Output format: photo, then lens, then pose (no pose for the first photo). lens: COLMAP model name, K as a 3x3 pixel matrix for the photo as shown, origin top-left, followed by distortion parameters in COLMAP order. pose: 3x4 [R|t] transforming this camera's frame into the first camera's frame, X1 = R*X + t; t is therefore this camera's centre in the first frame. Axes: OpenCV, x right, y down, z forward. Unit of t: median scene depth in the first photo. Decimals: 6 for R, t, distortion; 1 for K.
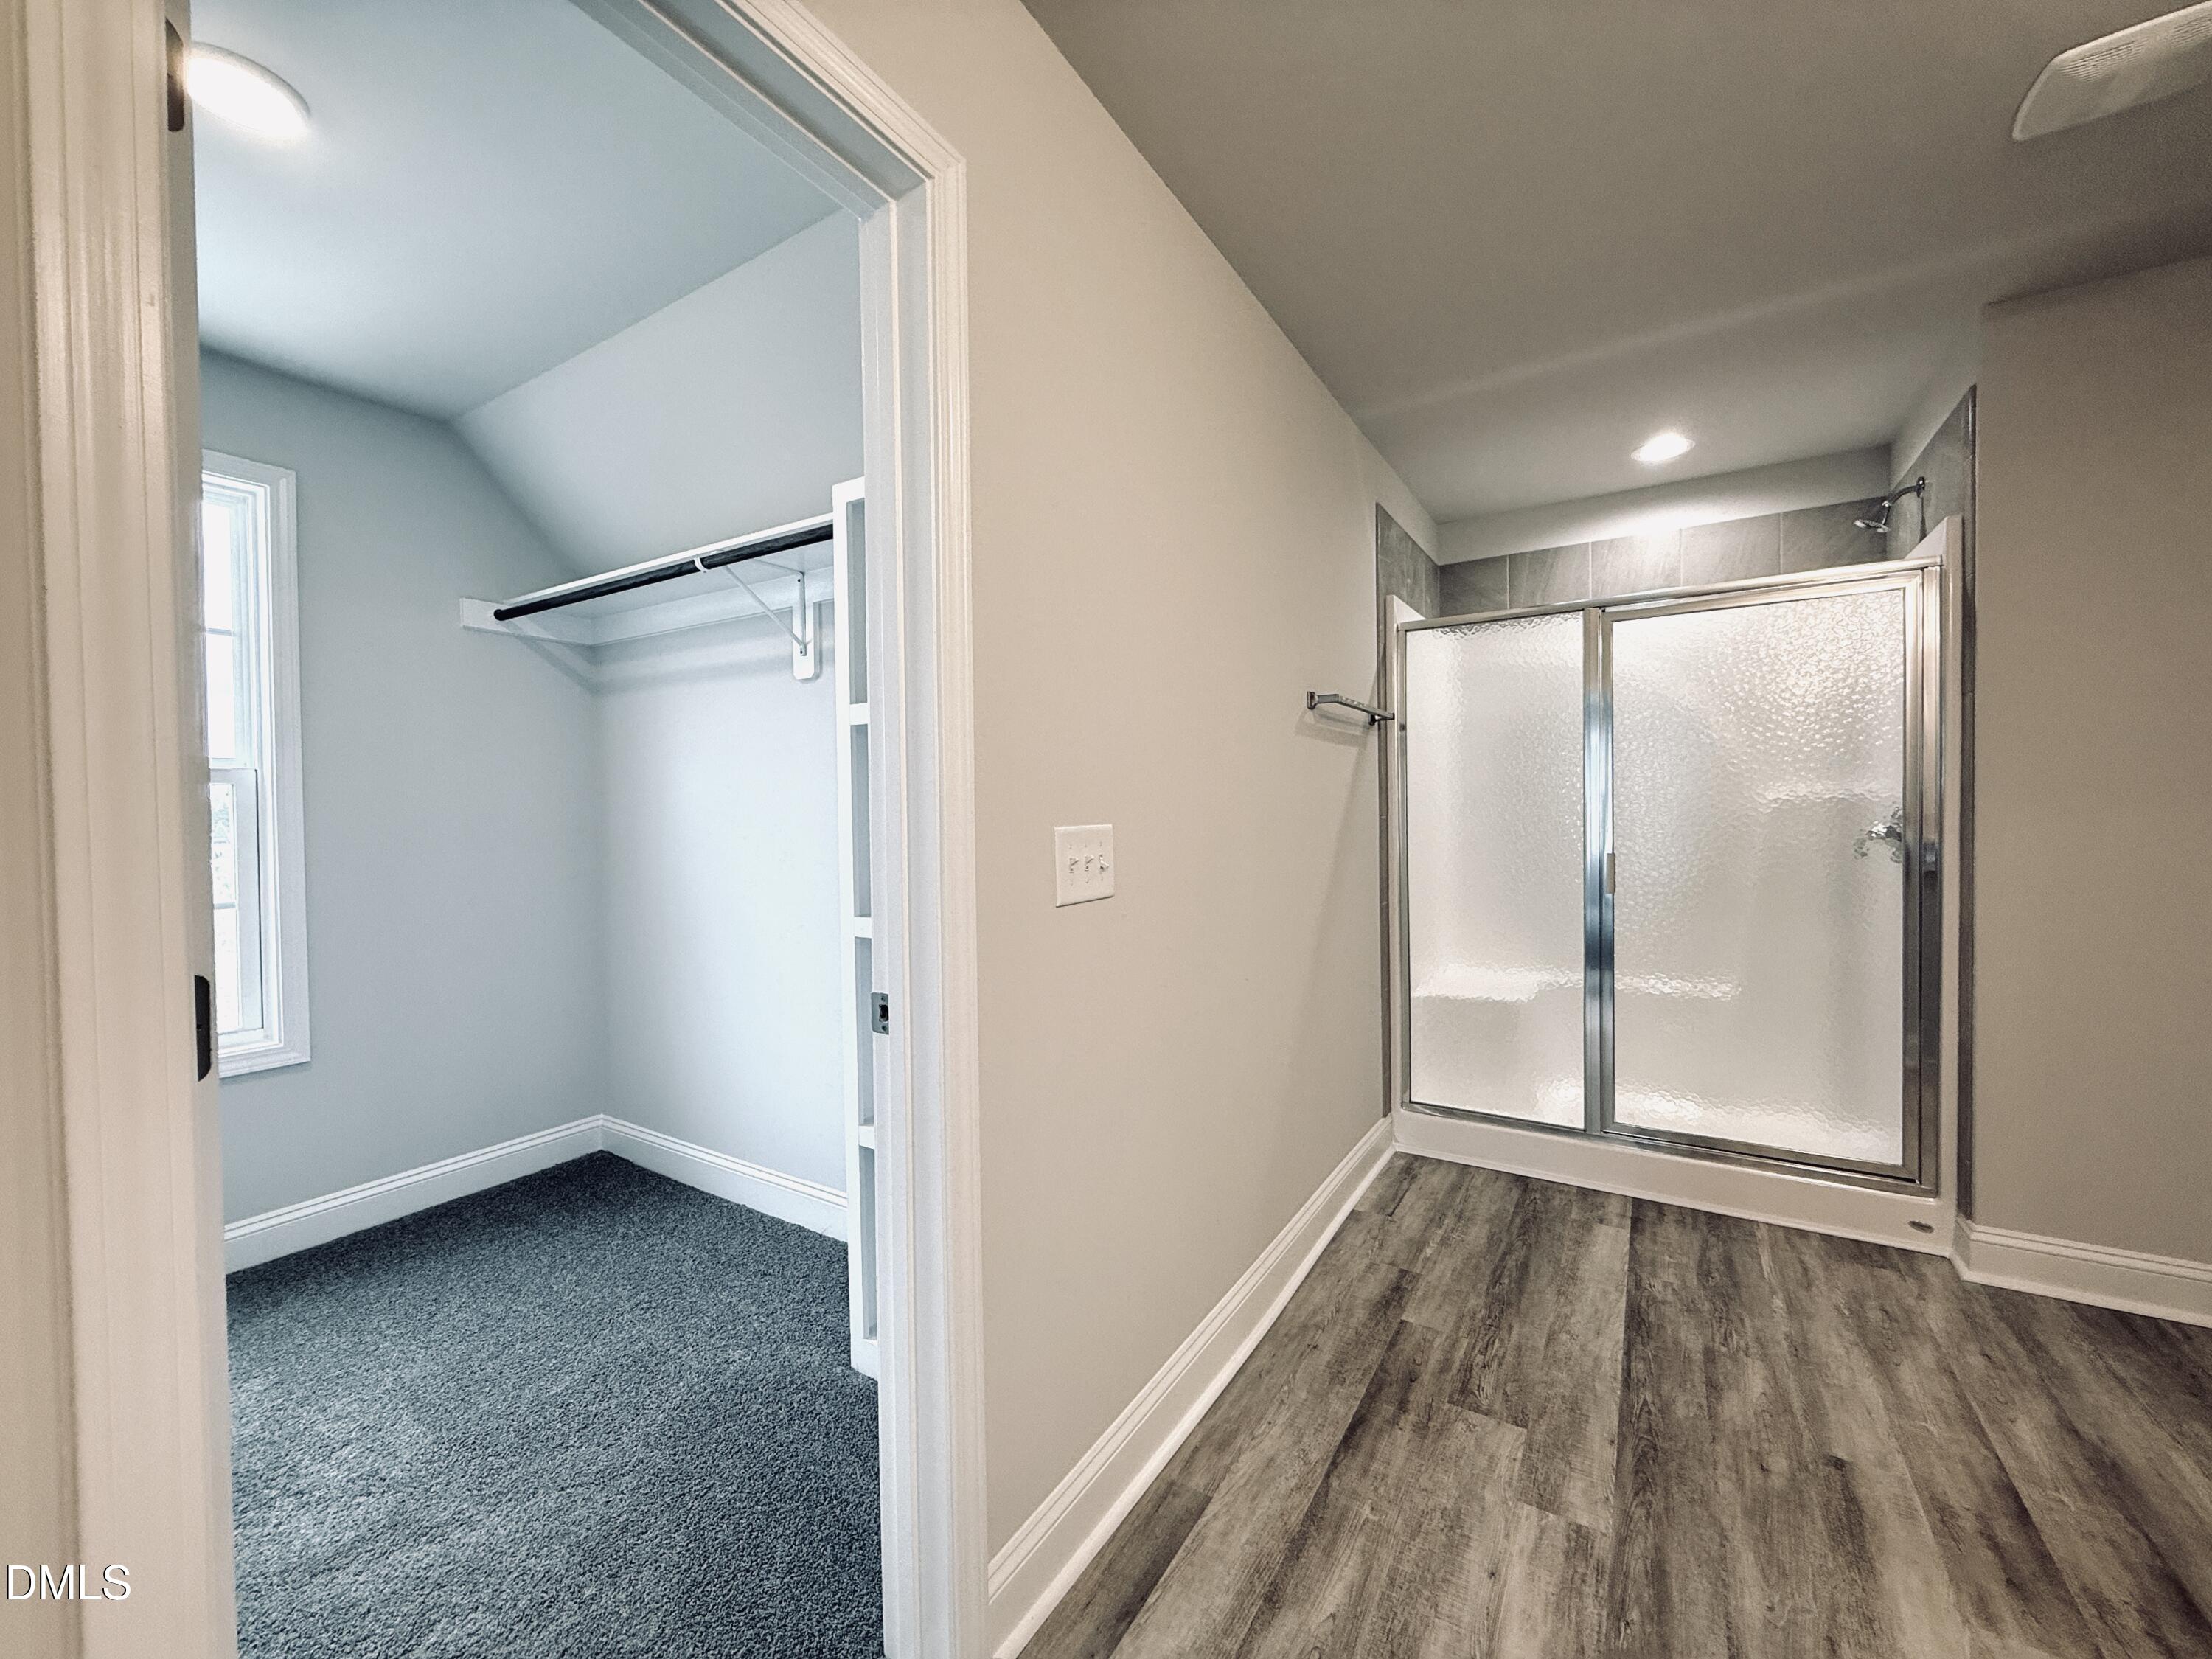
lens RADIAL K [[893.7, 0, 1110.5], [0, 893.7, 831.5], [0, 0, 1]] dist [-0.001241, -0.000145]
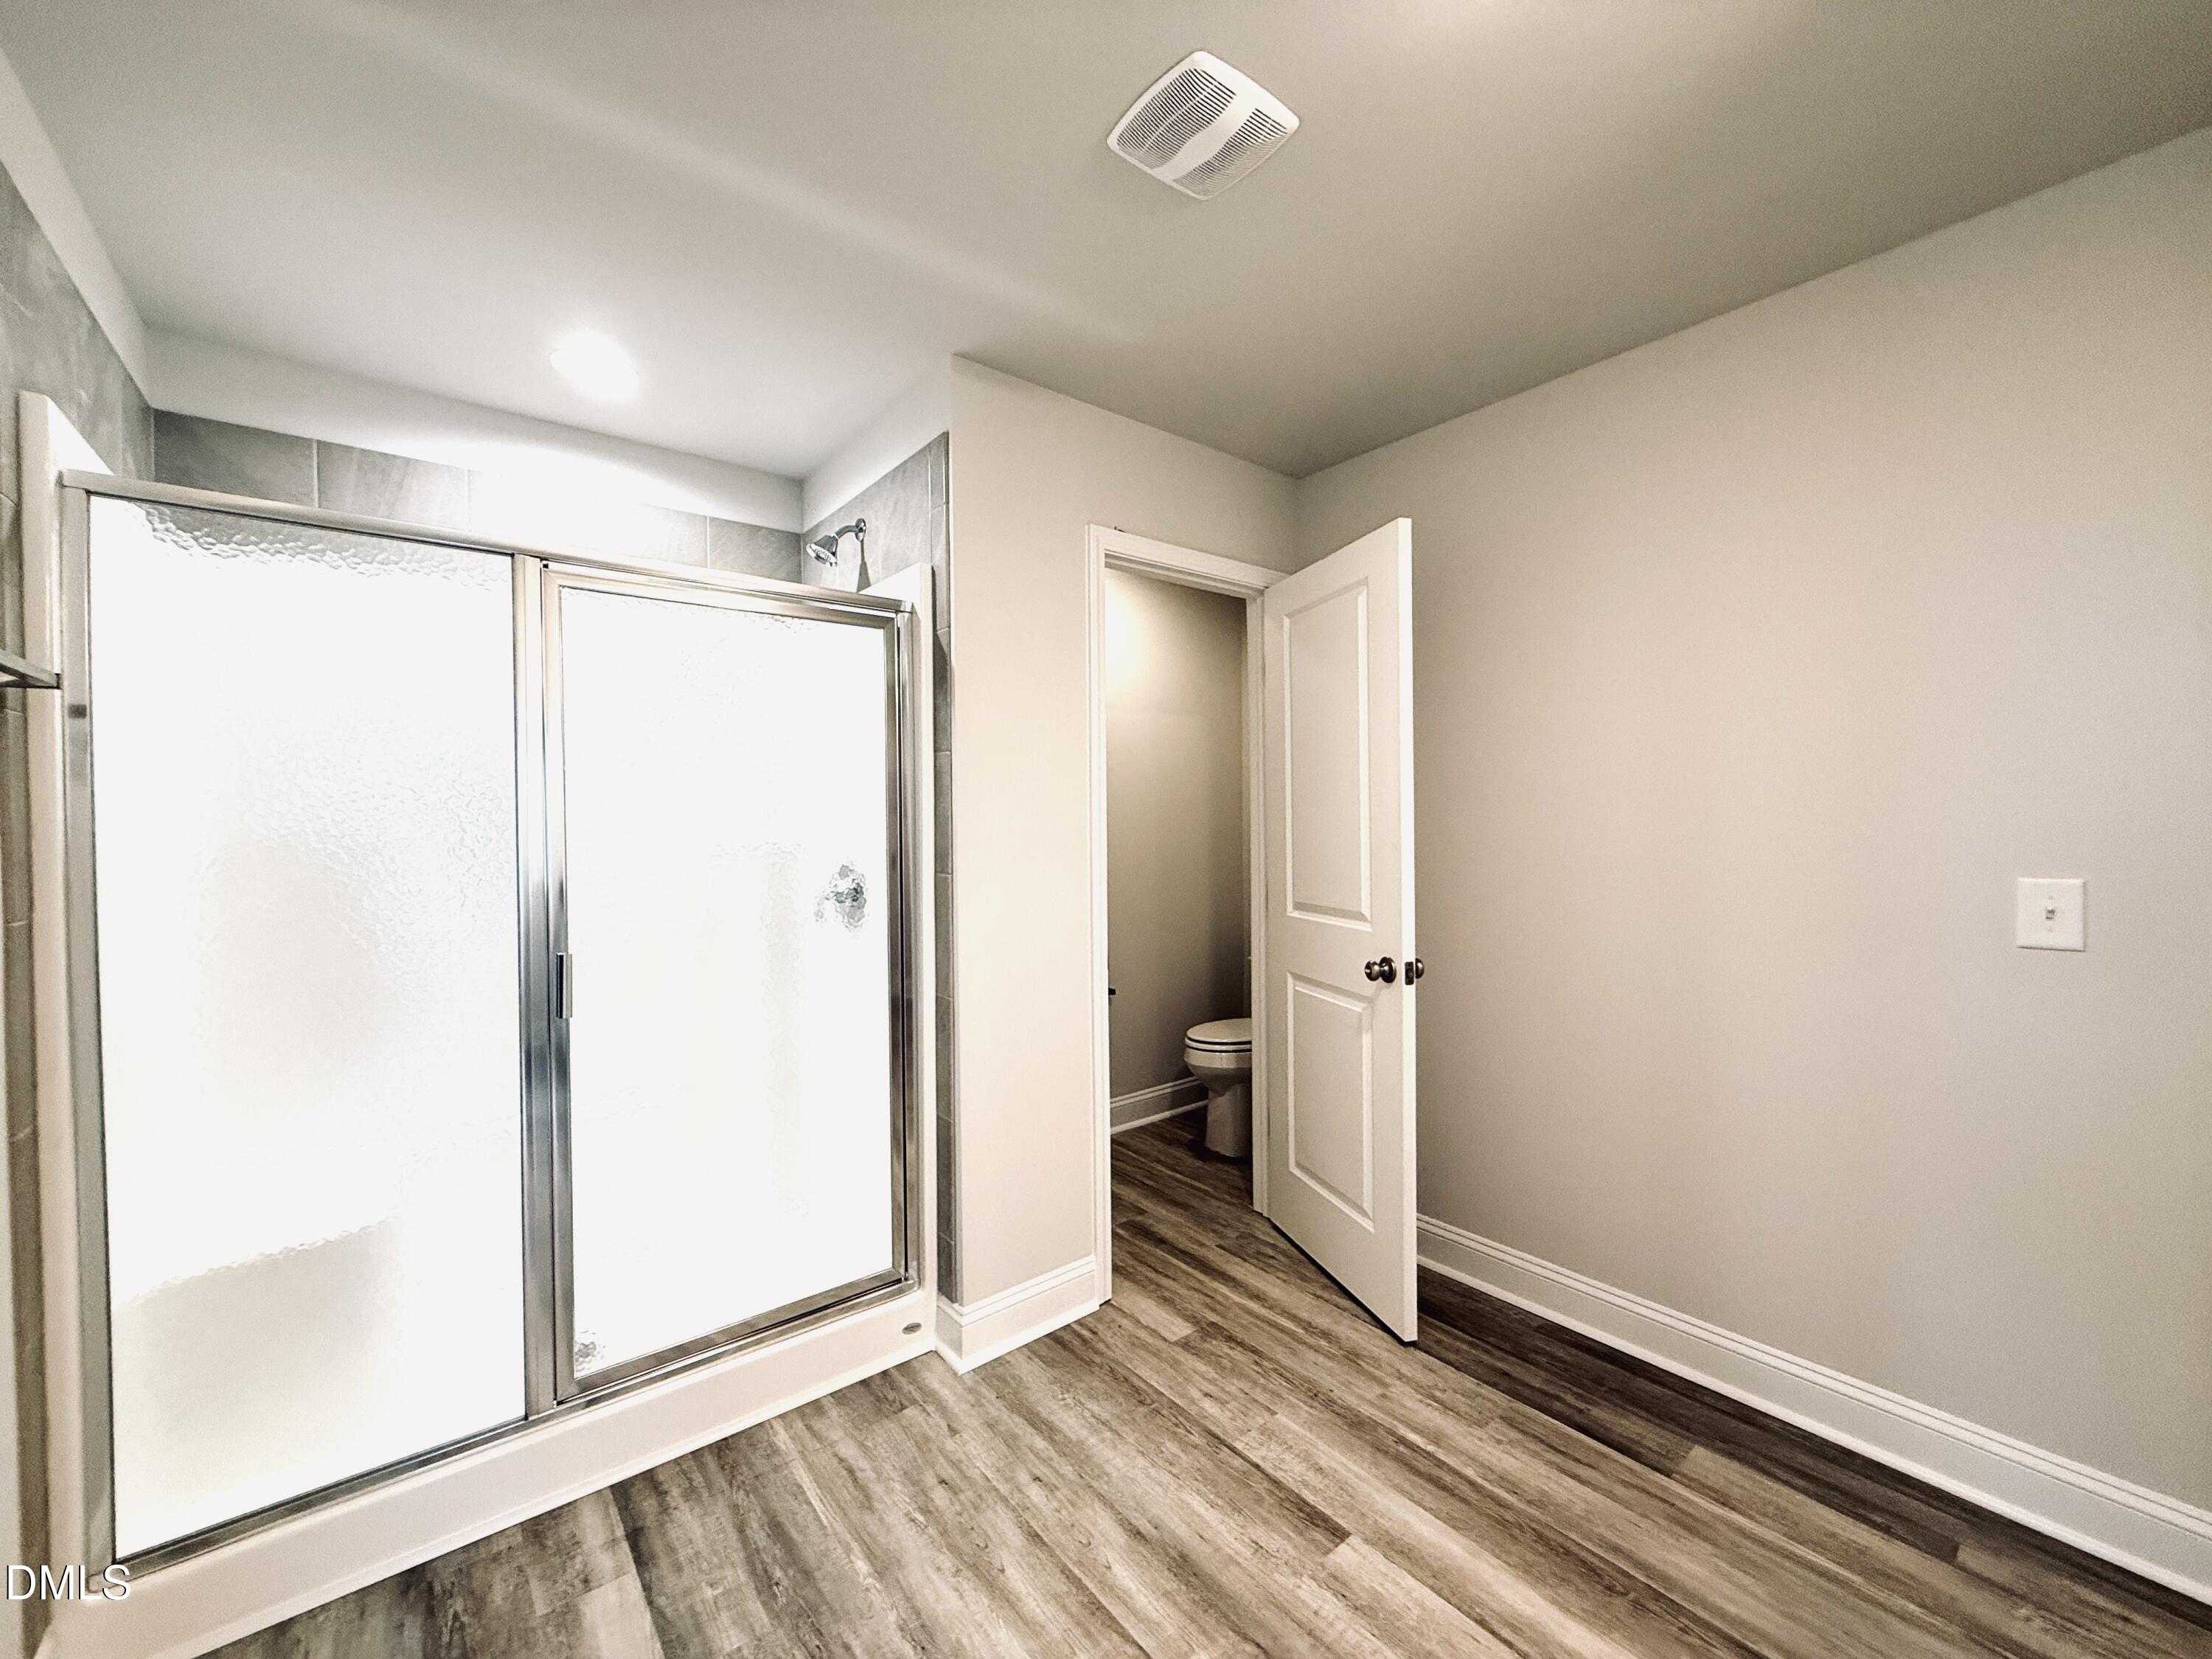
lens RADIAL K [[893.7, 0, 1110.5], [0, 893.7, 831.5], [0, 0, 1]] dist [-0.001241, -0.000145]
pose [[0.346416, 0.000857, 0.938080, 0.091646], [0.023233, 0.999685, -0.009493, -0.041295], [-0.937793, 0.025083, 0.346287, 0.370377]]
